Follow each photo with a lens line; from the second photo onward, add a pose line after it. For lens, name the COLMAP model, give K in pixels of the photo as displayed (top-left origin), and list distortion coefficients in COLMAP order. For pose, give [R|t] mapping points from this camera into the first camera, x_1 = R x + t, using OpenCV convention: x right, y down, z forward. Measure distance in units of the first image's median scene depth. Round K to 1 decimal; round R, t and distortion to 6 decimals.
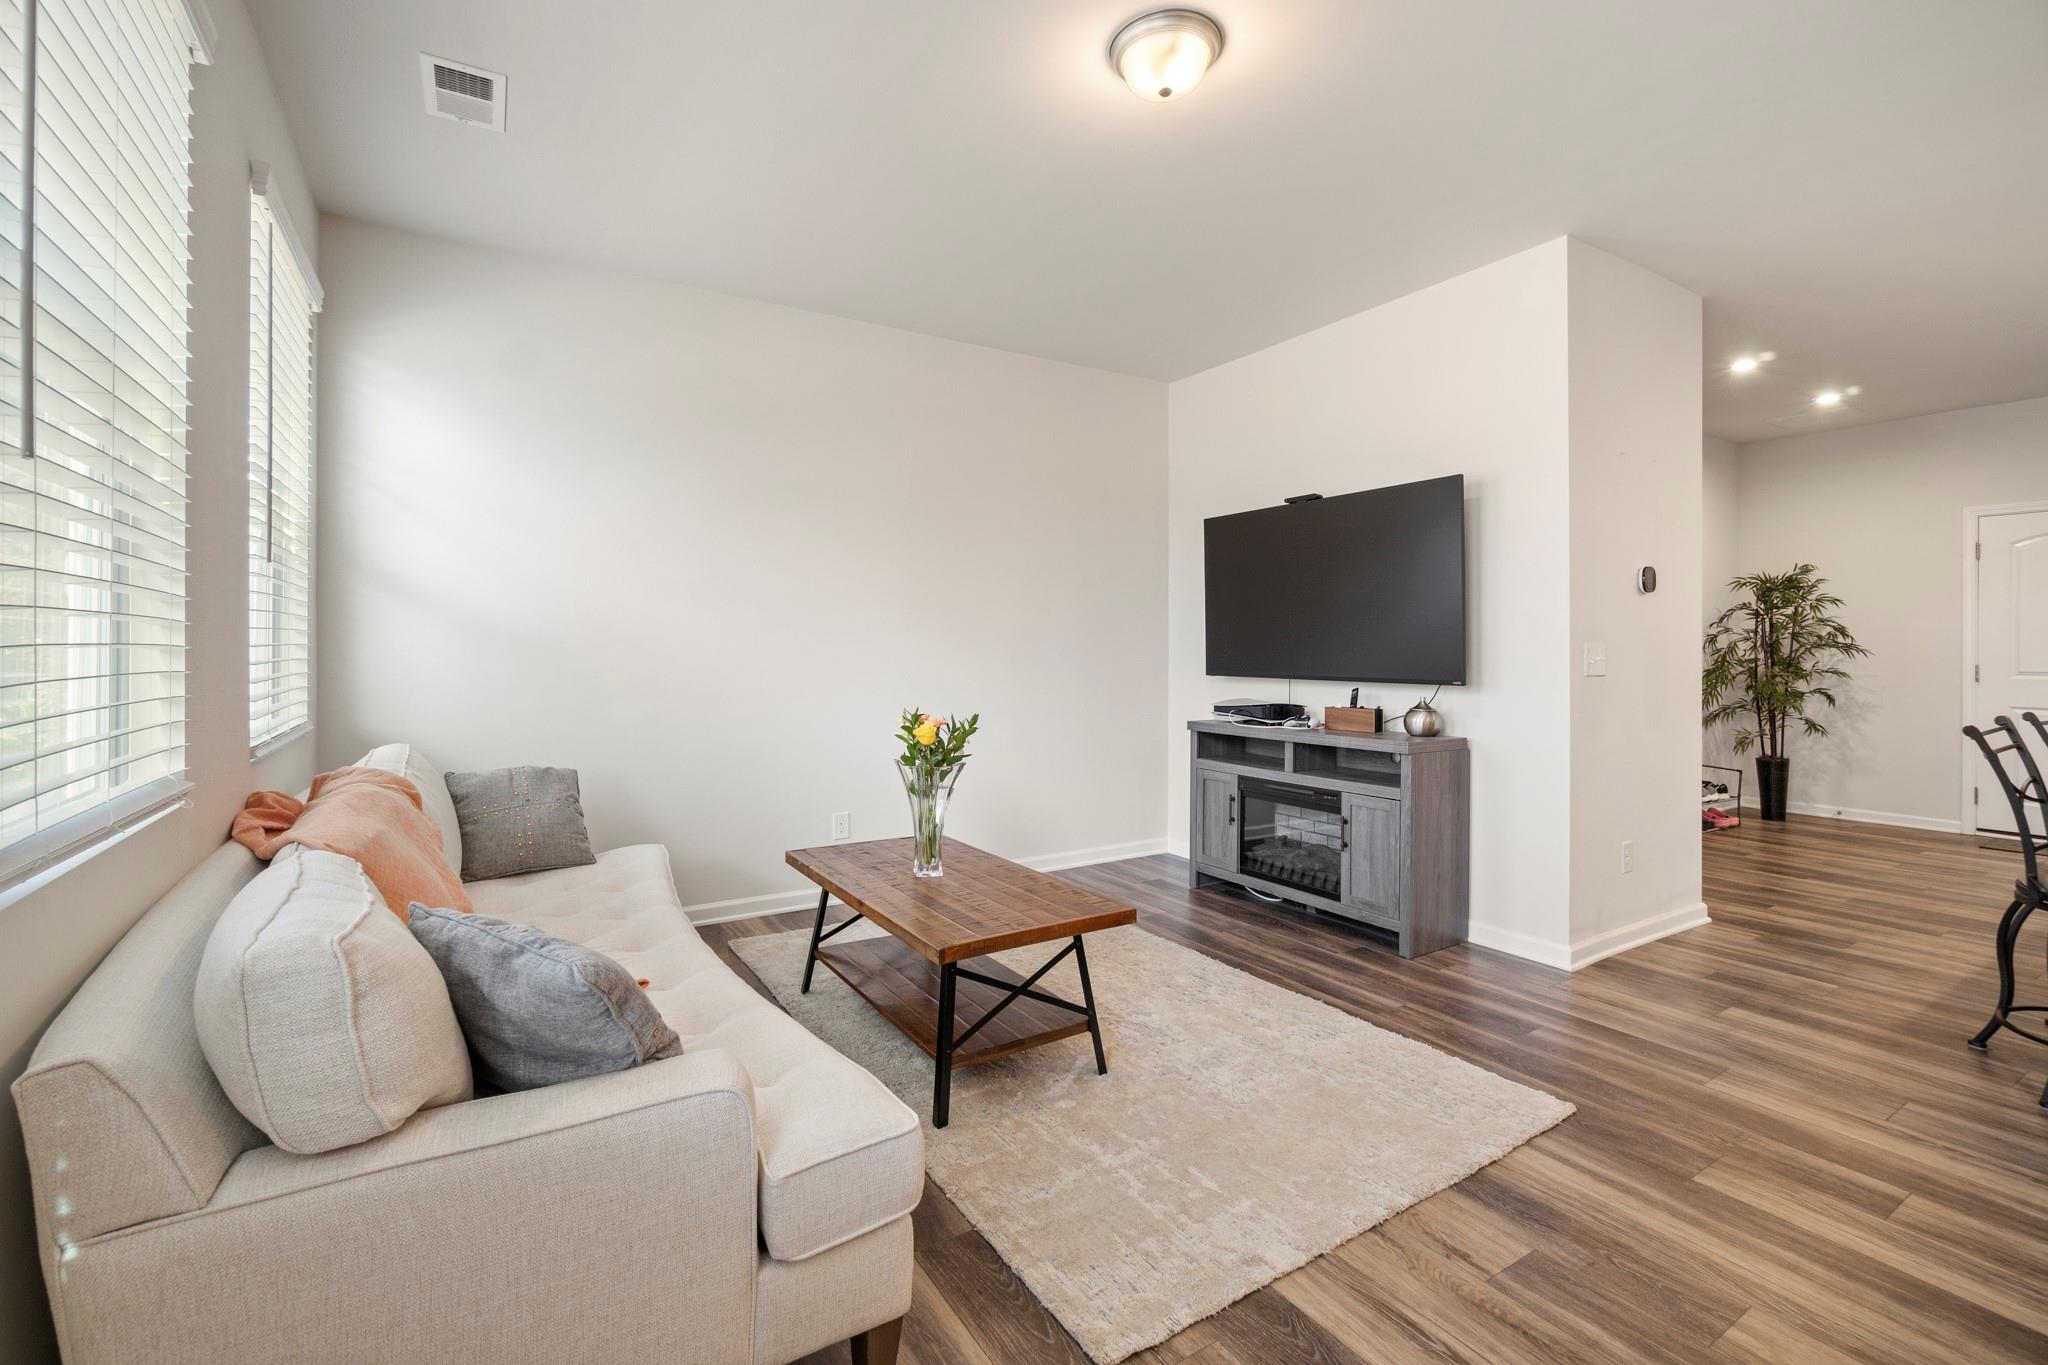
lens RADIAL K [[889.2, 0, 965.8], [0, 889.2, 651.1], [0, 0, 1]] dist [-0.003251, -0.000282]
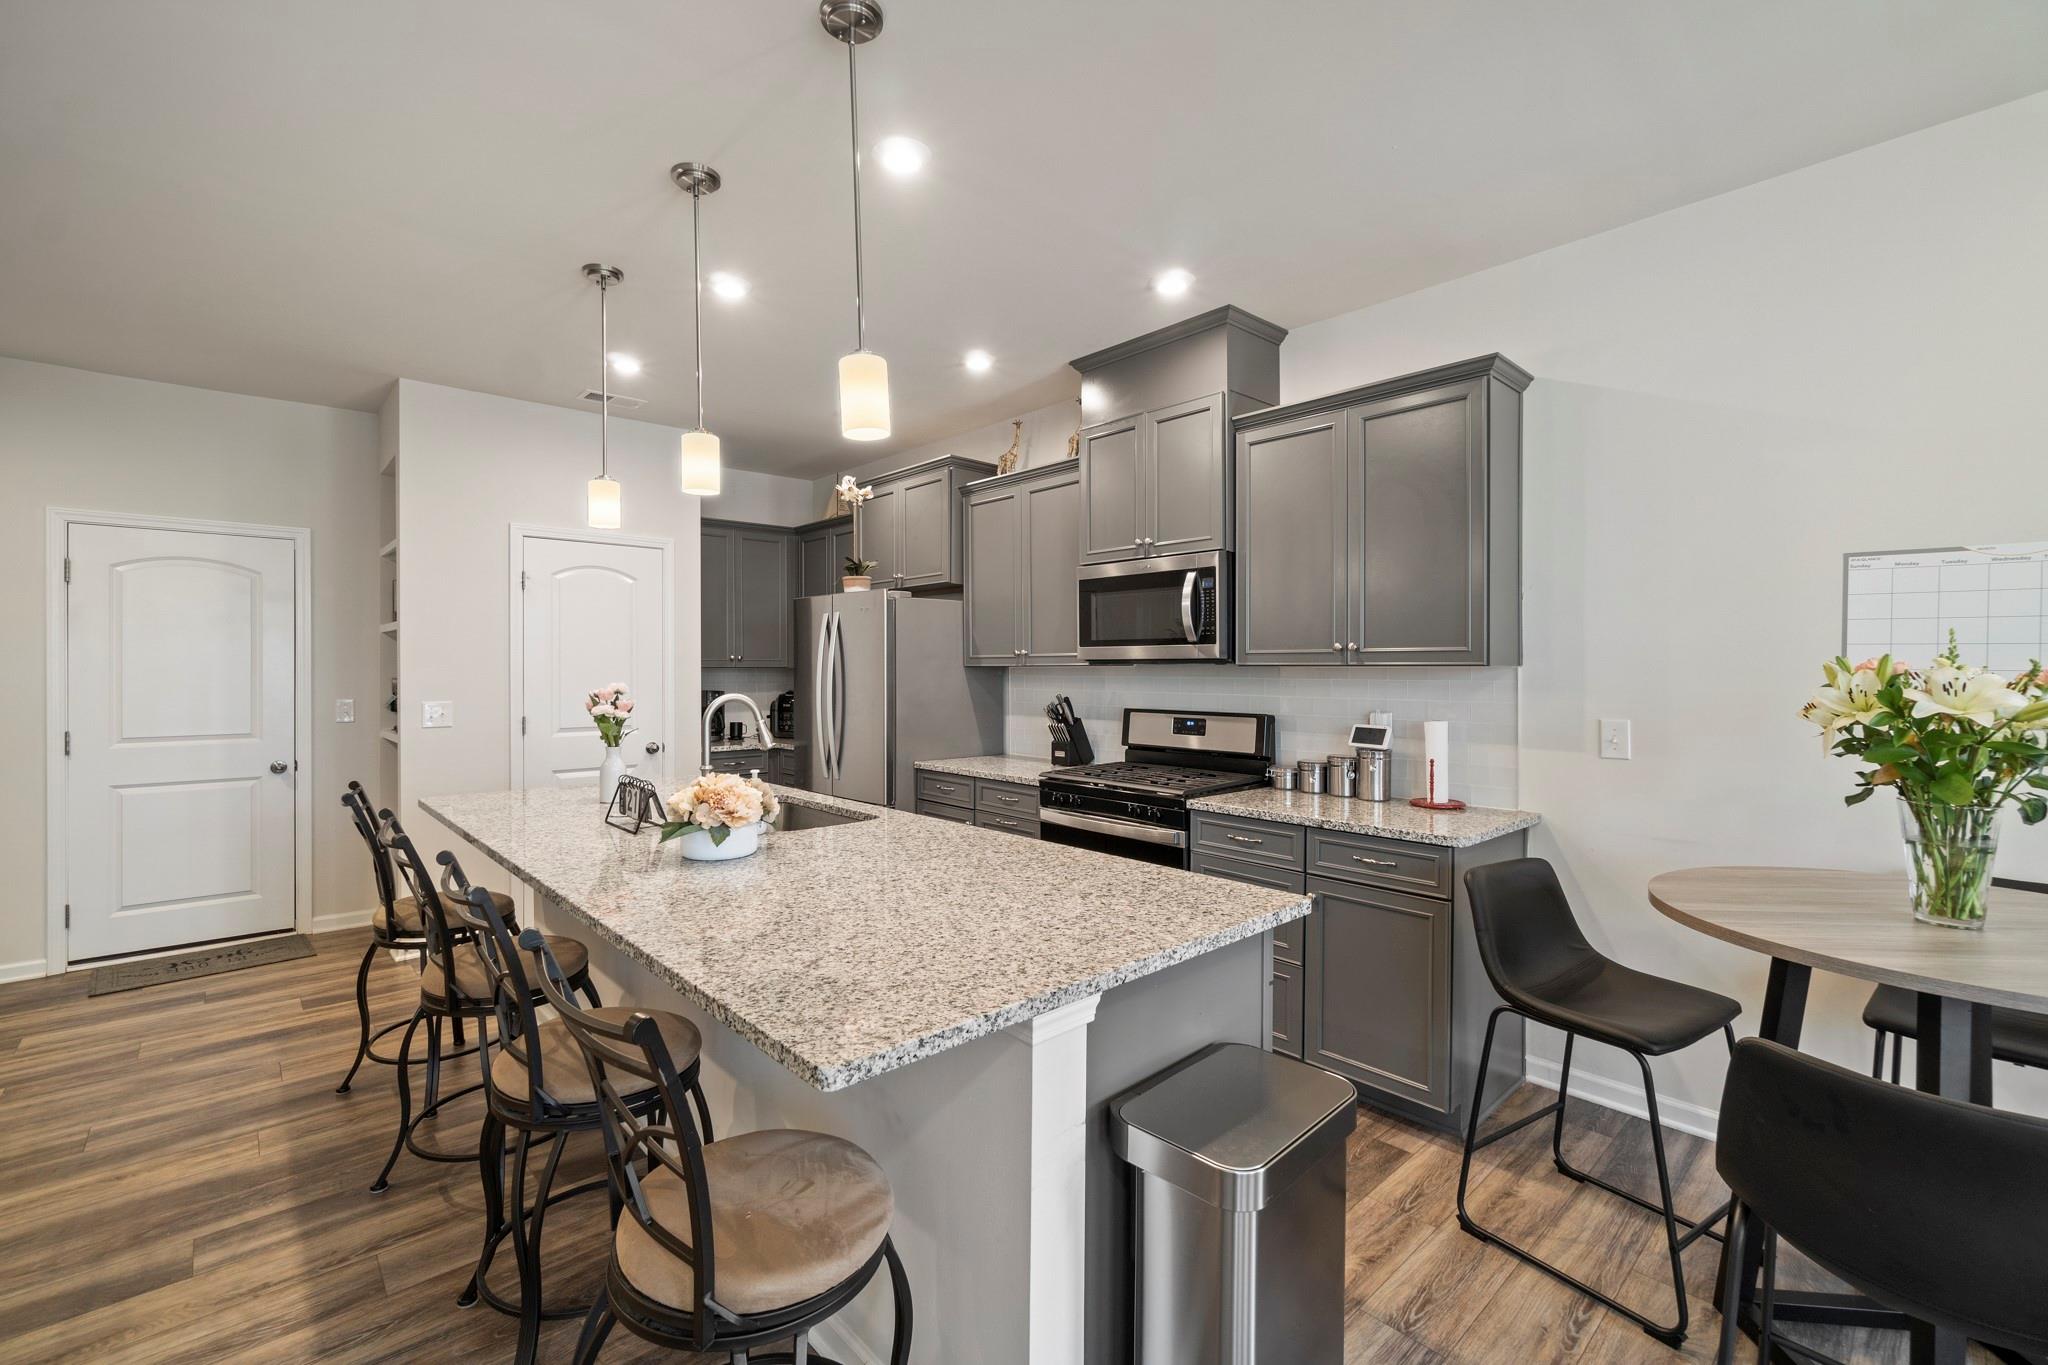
lens RADIAL K [[889.2, 0, 1026.2], [0, 889.2, 671.0], [0, 0, 1]] dist [-0.003251, -0.000282]
pose [[-0.192121, -0.009575, 0.981324, 0.279501], [-0.003974, 0.999952, 0.008978, -0.039487], [-0.981363, -0.002175, -0.192150, 0.355199]]
